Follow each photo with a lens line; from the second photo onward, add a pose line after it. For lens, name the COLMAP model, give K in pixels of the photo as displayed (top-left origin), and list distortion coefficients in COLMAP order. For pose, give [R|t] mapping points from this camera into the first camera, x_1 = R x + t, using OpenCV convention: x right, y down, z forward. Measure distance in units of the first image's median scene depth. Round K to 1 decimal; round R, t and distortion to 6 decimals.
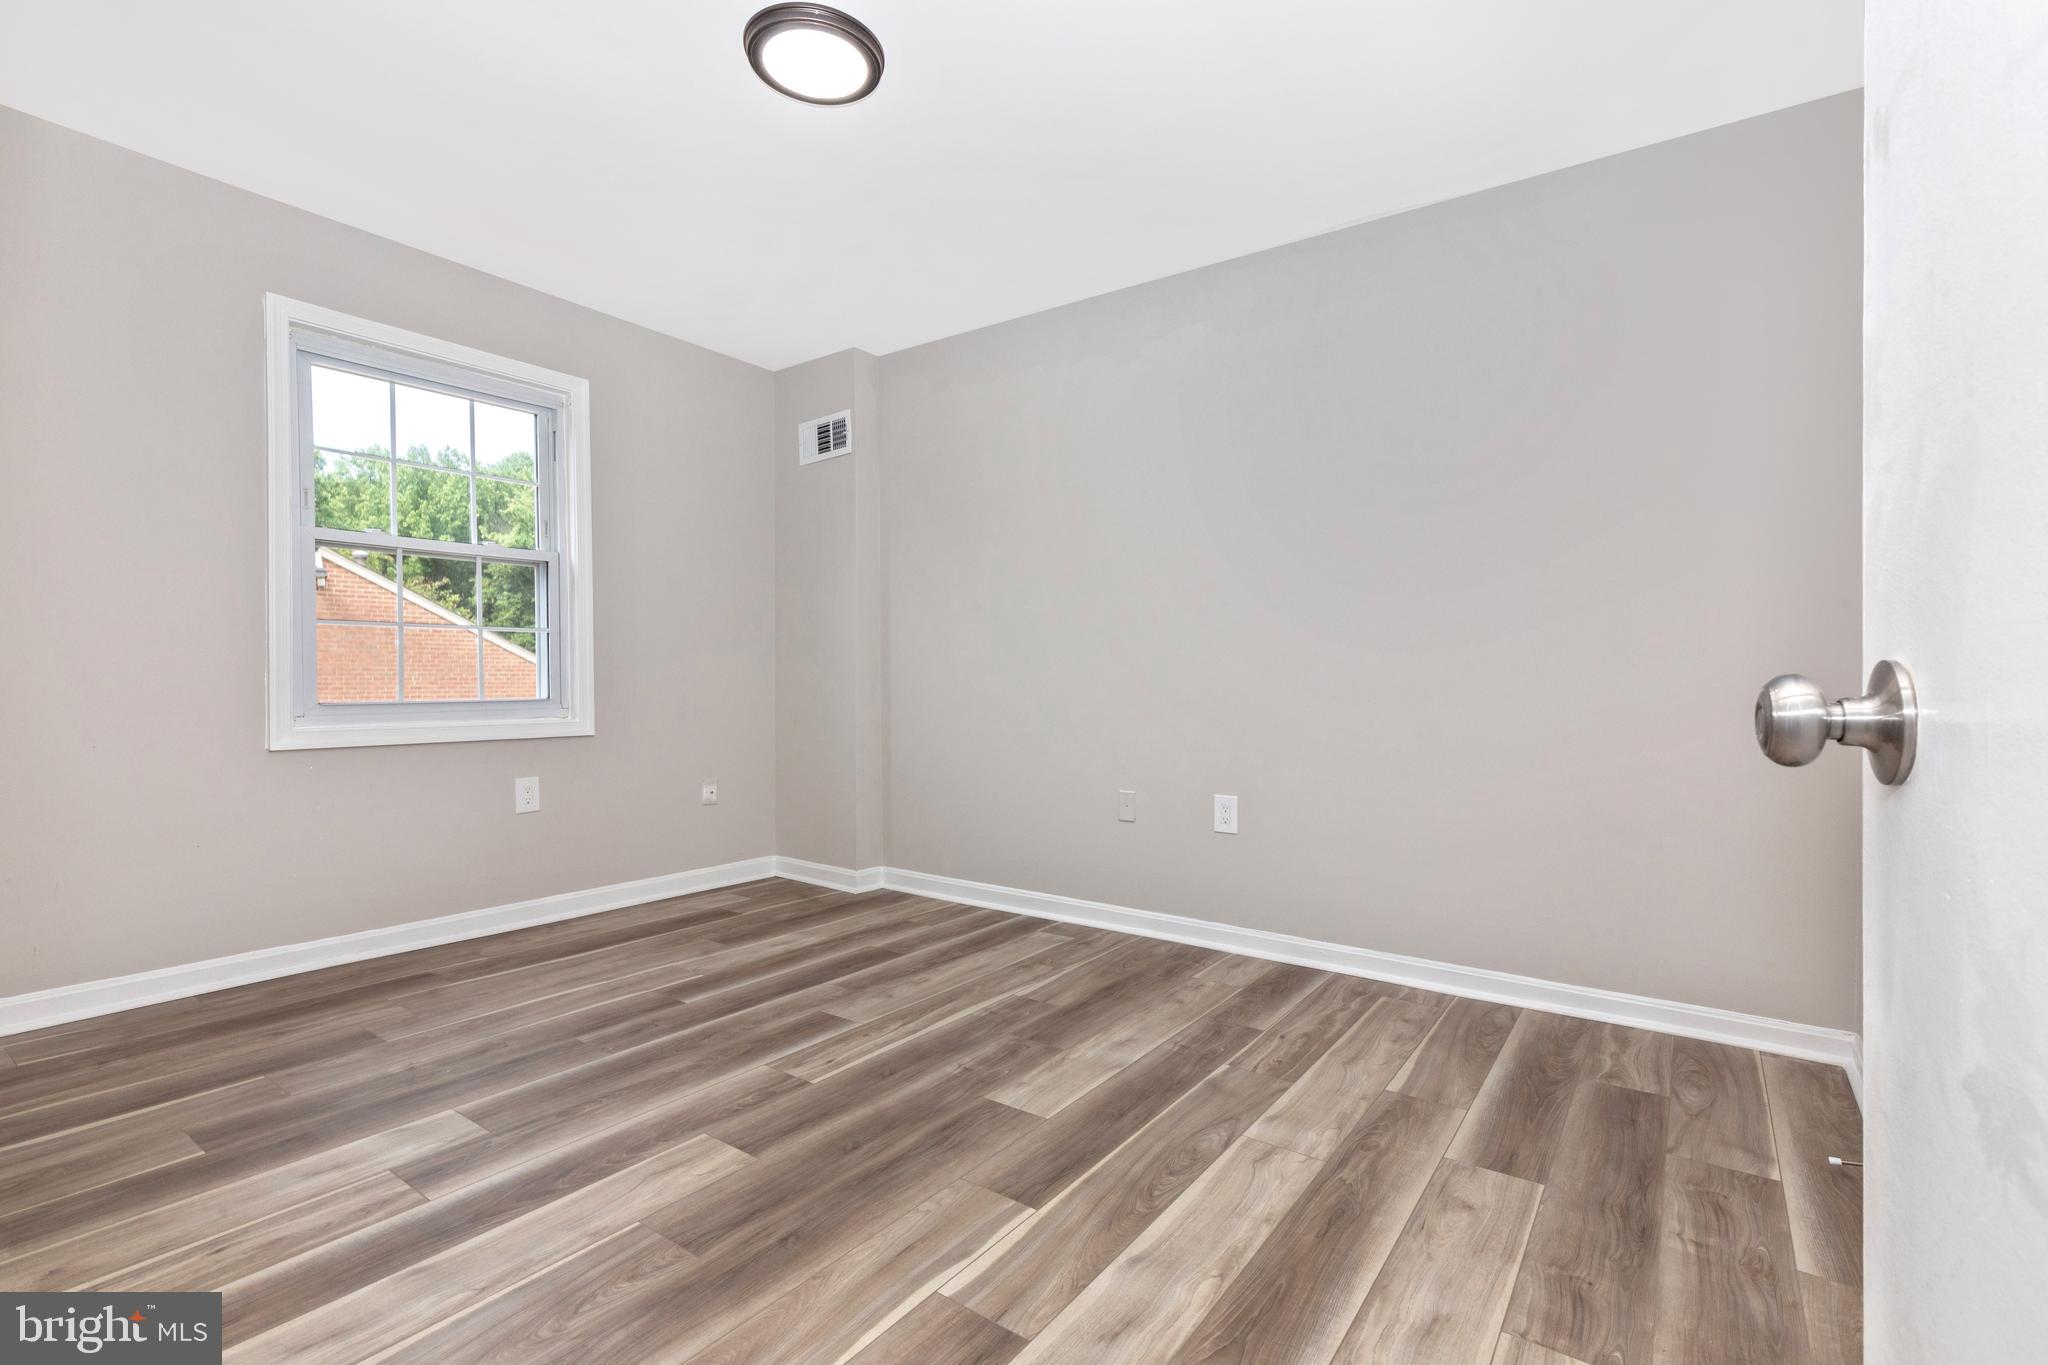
lens RADIAL K [[931.2, 0, 1028.4], [0, 931.2, 680.4], [0, 0, 1]] dist [0.008916, -0.000886]
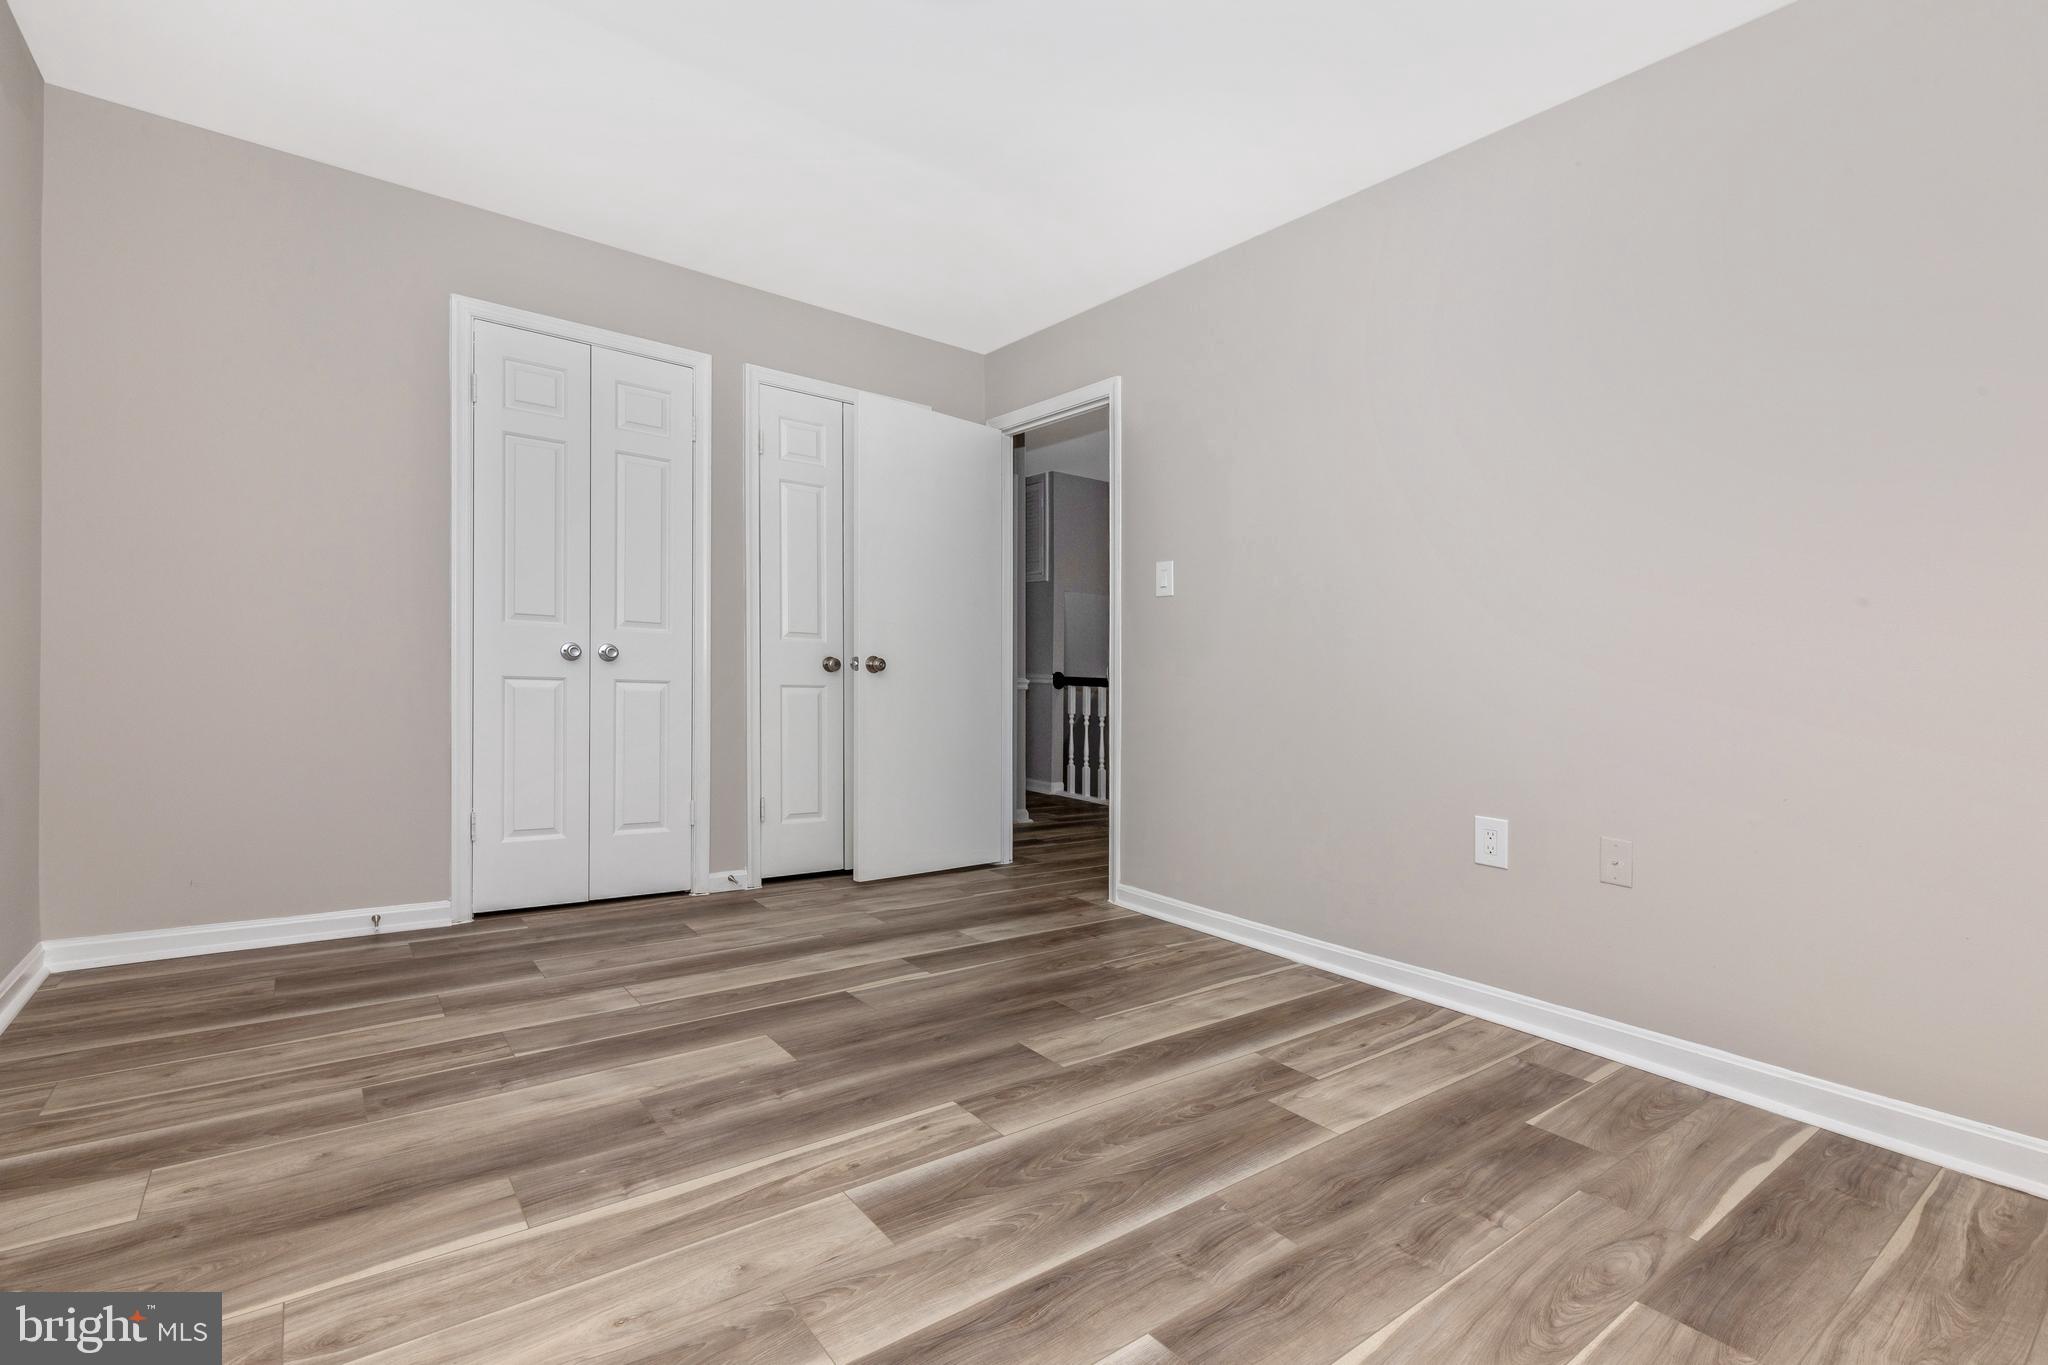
lens RADIAL K [[931.2, 0, 1028.4], [0, 931.2, 680.4], [0, 0, 1]] dist [0.008916, -0.000886]
pose [[-0.956760, -0.039165, 0.288229, -0.507842], [-0.039480, 0.999209, 0.004720, 0.027860], [-0.288186, -0.006863, -0.957550, 1.729102]]
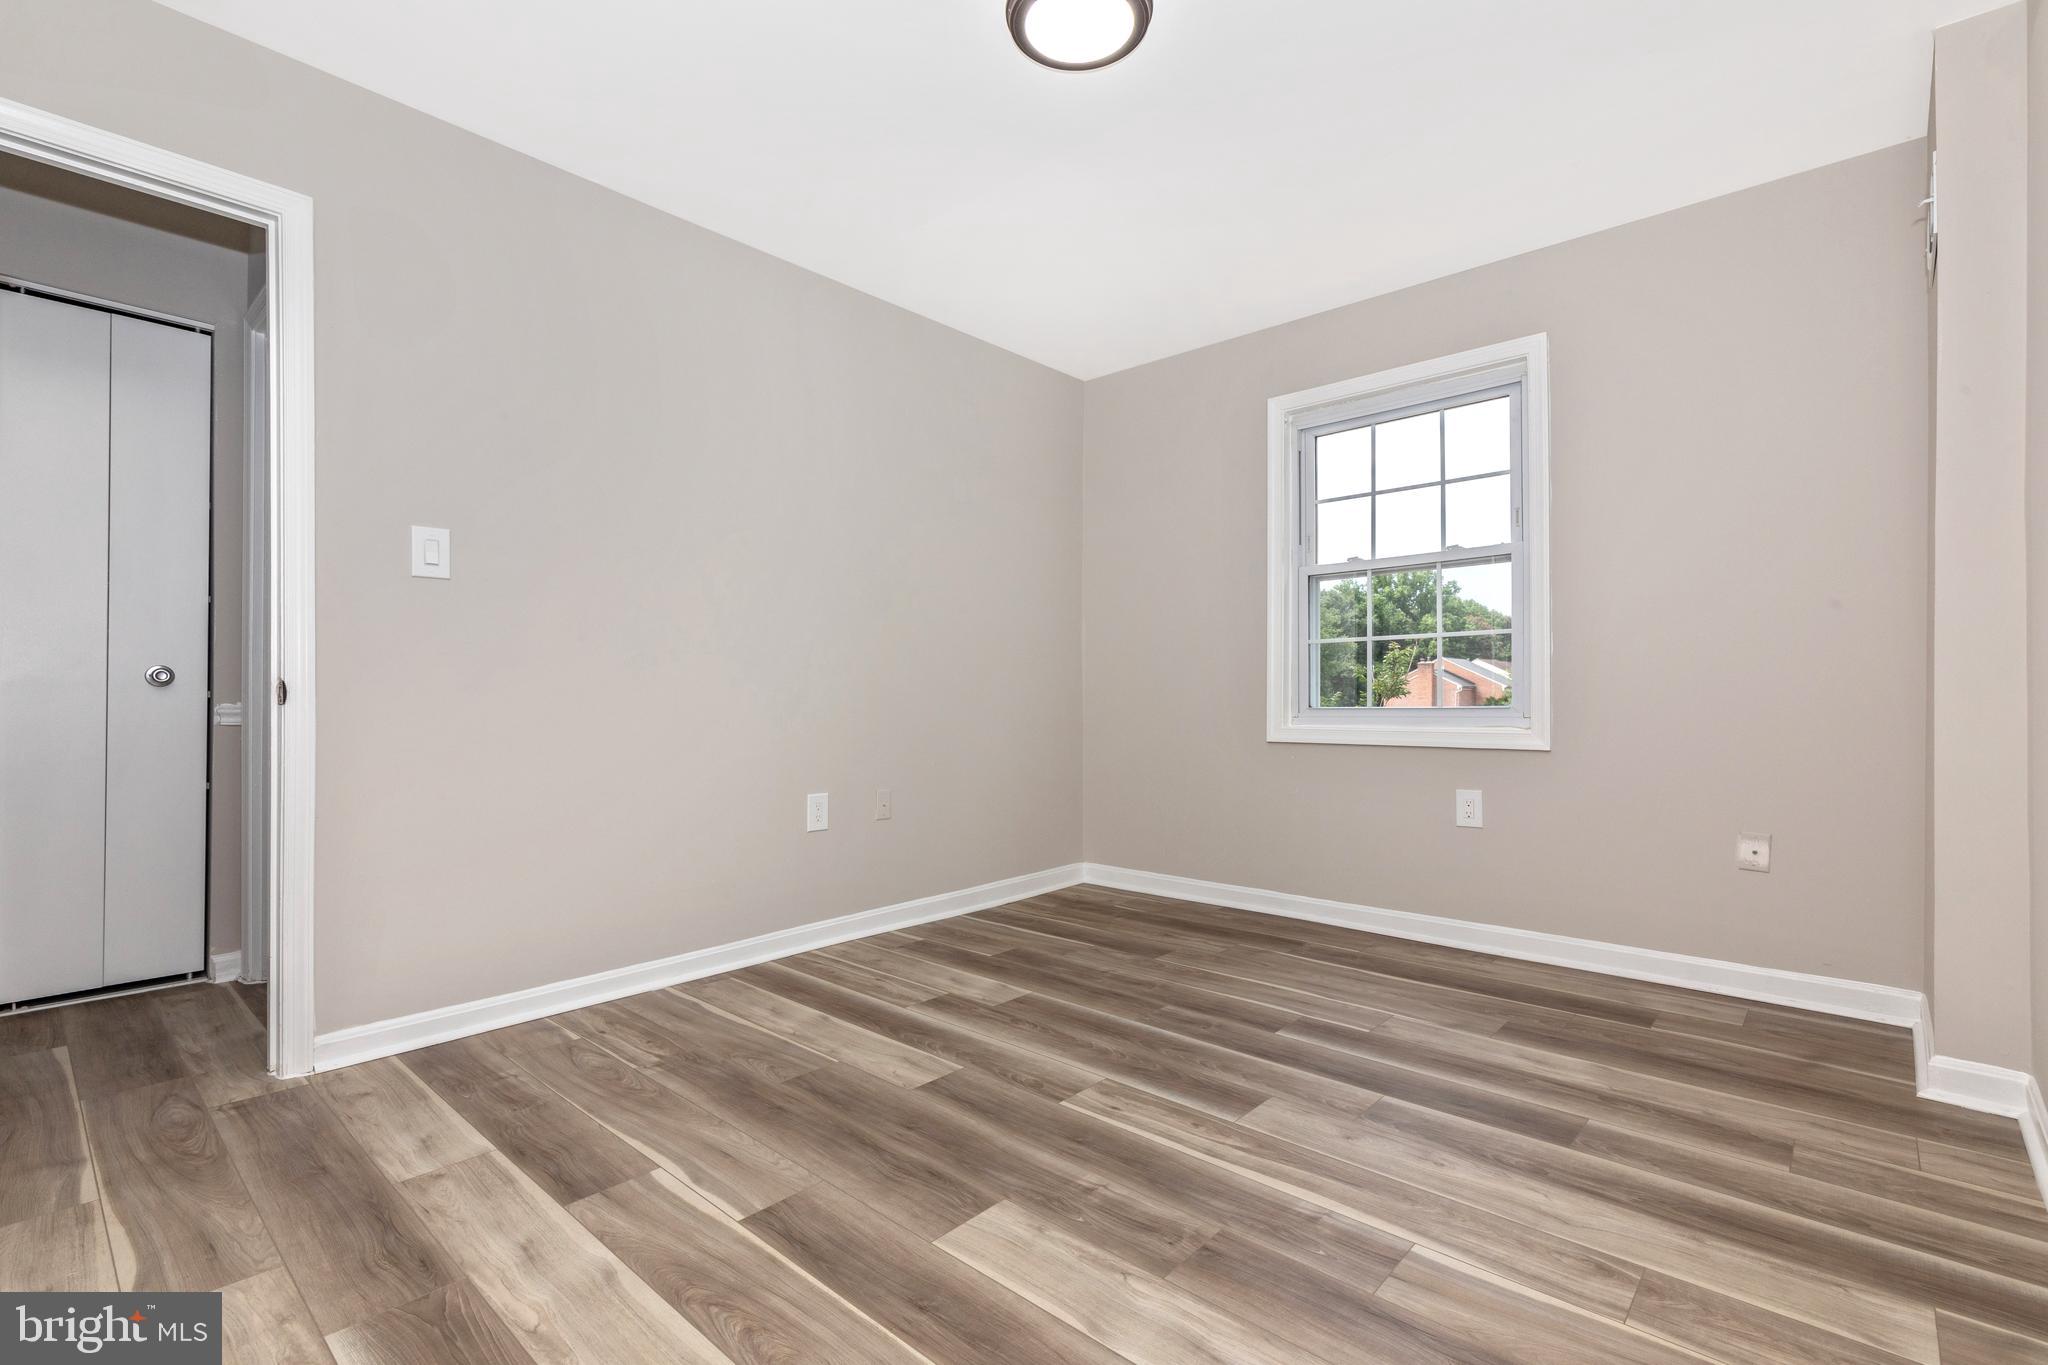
lens RADIAL K [[931.2, 0, 1028.4], [0, 931.2, 680.4], [0, 0, 1]] dist [0.008916, -0.000886]
pose [[-0.111818, -0.020726, -0.993513, 0.687168], [0.000787, 0.999780, -0.020946, 0.020786], [0.993728, -0.003124, -0.111777, 1.021681]]
